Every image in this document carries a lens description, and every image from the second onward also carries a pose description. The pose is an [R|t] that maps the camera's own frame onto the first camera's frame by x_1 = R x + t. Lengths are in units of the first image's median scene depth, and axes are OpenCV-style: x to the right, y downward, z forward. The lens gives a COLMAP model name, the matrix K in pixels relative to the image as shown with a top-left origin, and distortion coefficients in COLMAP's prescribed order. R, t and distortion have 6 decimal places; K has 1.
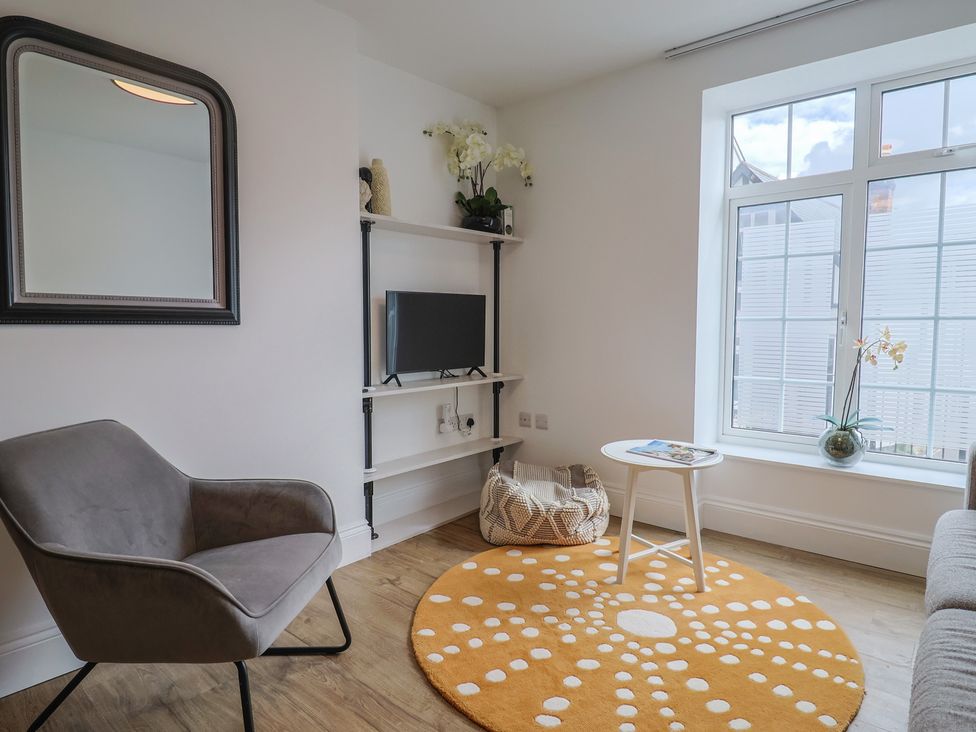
lens RADIAL K [[584.1, 0, 491.6], [0, 584.1, 363.4], [0, 0, 1]] dist [0.002608, -0.013915]
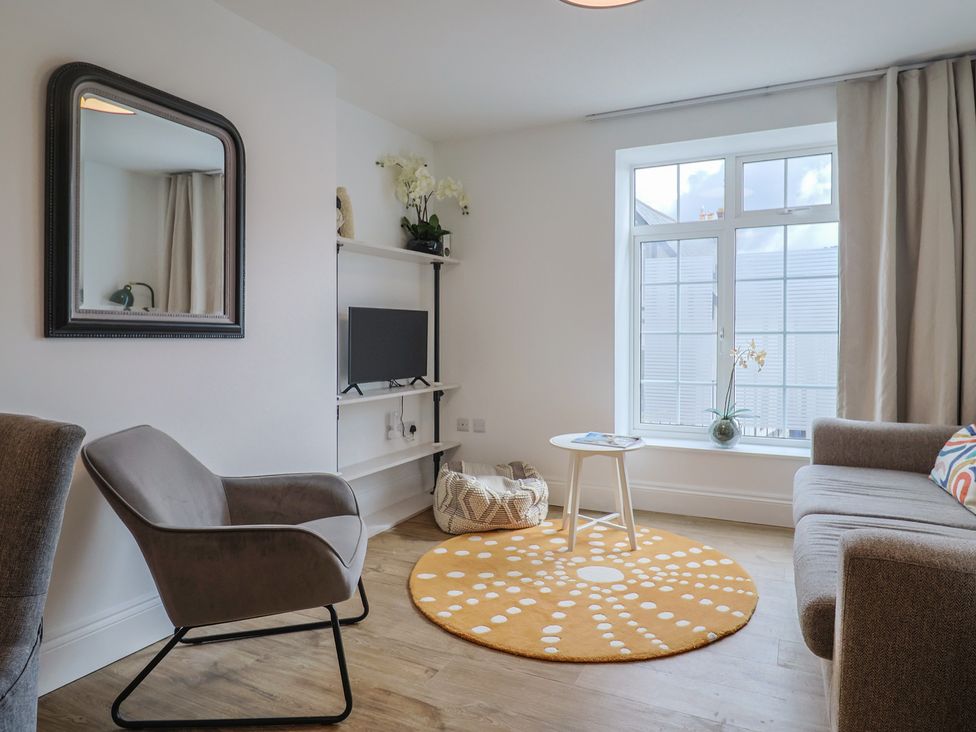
lens RADIAL K [[638.7, 0, 514.6], [0, 638.7, 343.3], [0, 0, 1]] dist [-0.000931, -0.002008]
pose [[0.964252, -0.003140, 0.264970, -0.224729], [0.018311, 0.998329, -0.054805, 0.015852], [-0.264355, 0.057697, 0.962698, -0.249132]]
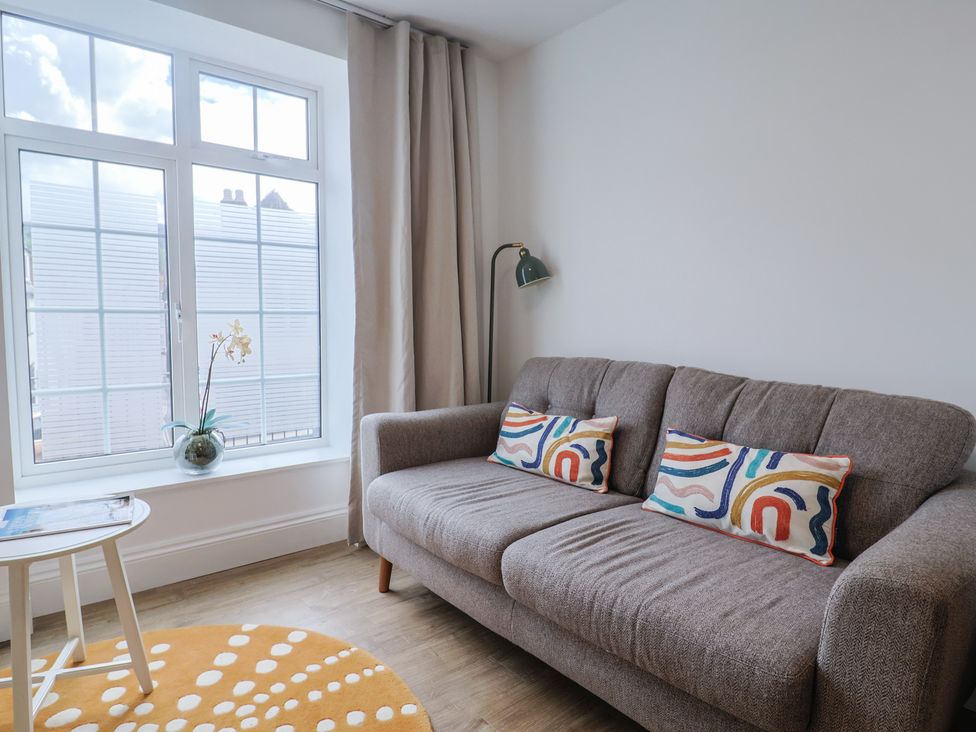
lens RADIAL K [[584.1, 0, 491.6], [0, 584.1, 363.4], [0, 0, 1]] dist [0.002608, -0.013915]
pose [[0.162065, -0.072117, 0.984141, -0.219135], [0.060172, 0.996192, 0.063091, -0.026294], [-0.984944, 0.048993, 0.165787, 0.404148]]
